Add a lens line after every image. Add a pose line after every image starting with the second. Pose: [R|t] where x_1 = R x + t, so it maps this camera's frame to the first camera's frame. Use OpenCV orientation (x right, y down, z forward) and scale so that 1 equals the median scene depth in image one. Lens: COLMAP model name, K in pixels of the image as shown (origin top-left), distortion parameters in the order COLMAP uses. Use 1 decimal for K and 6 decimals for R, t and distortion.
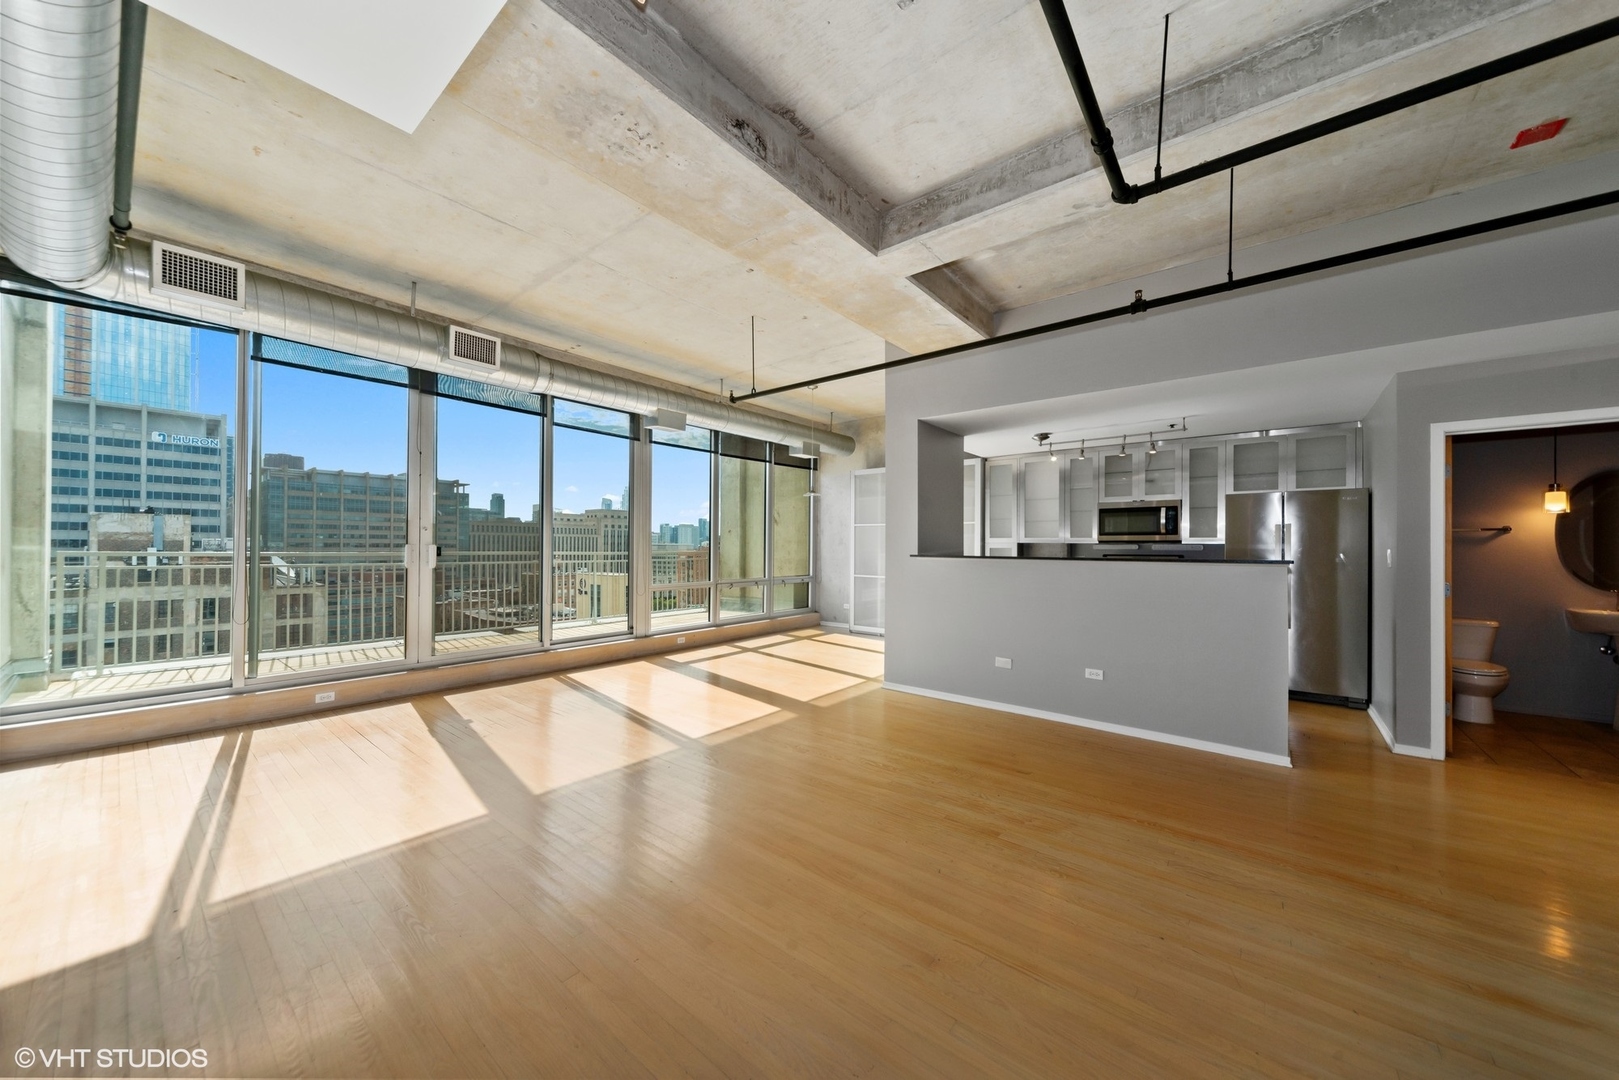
lens RADIAL K [[571.4, 0, 818.9], [0, 571.4, 544.9], [0, 0, 1]] dist [0.009536, -0.000160]
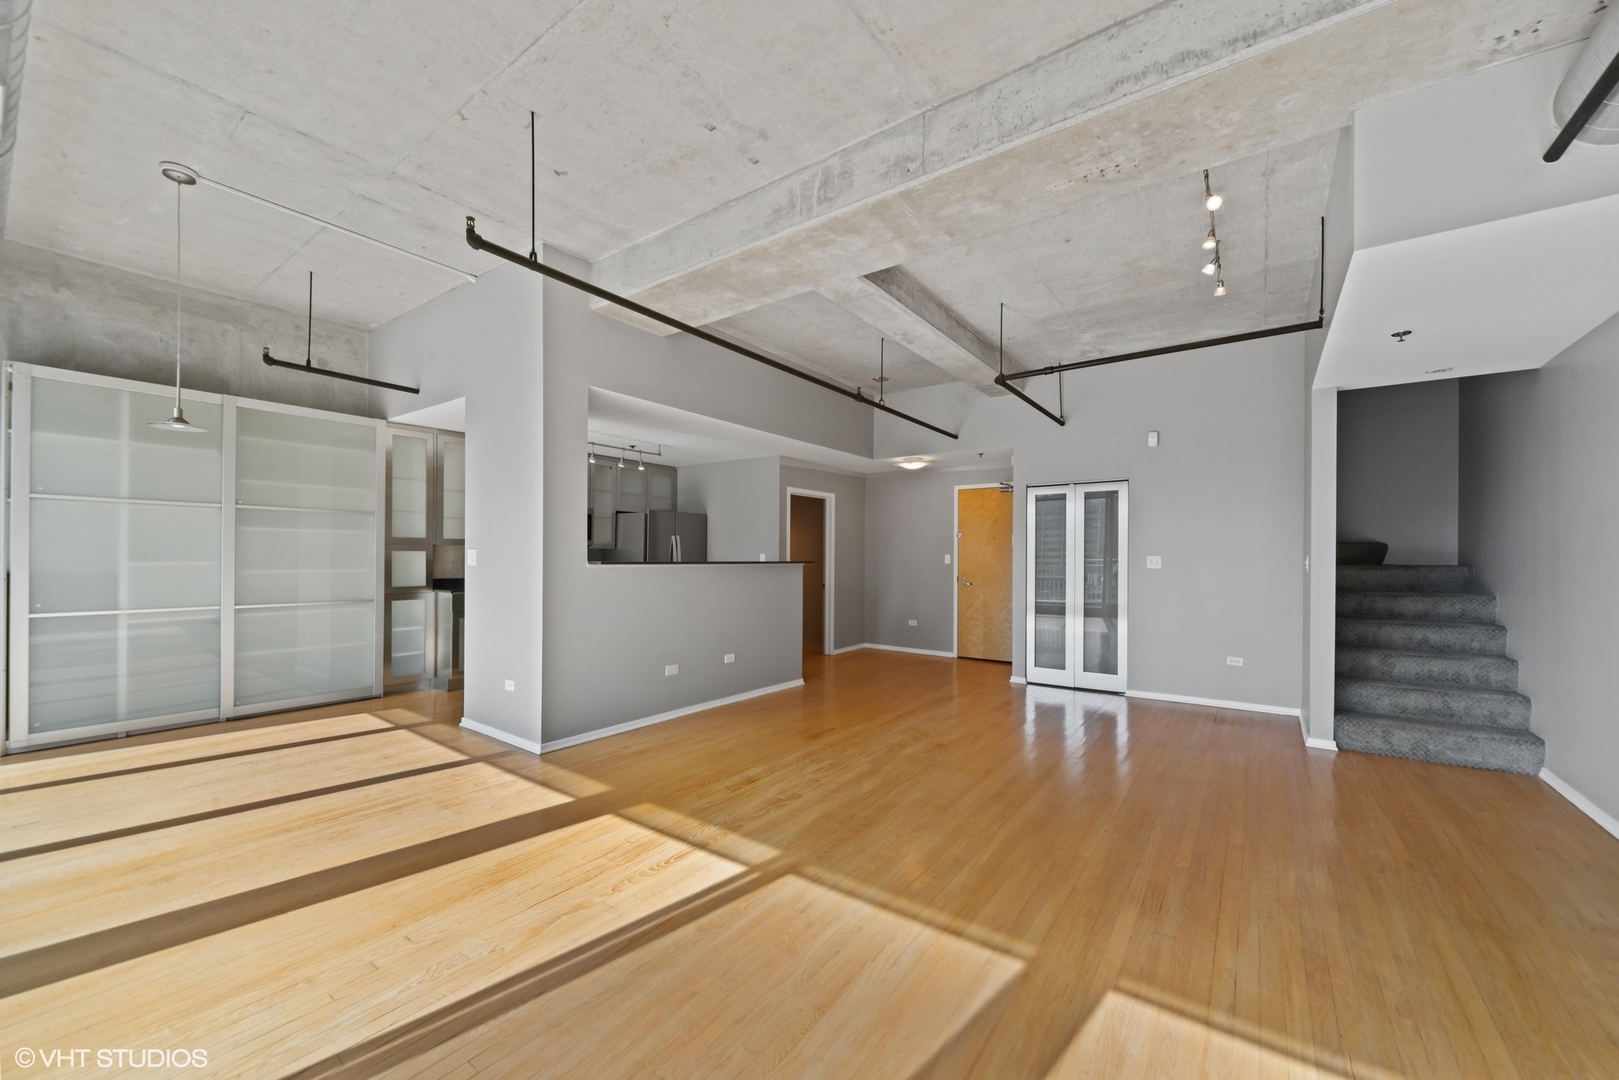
lens RADIAL K [[607.5, 0, 806.8], [0, 607.5, 556.3], [0, 0, 1]] dist [0.000979, 0.000045]
pose [[-0.037697, -0.003449, 0.999283, -0.918182], [-0.008098, 0.999962, 0.003145, 0.006913], [-0.999256, -0.007974, -0.037723, 1.024849]]
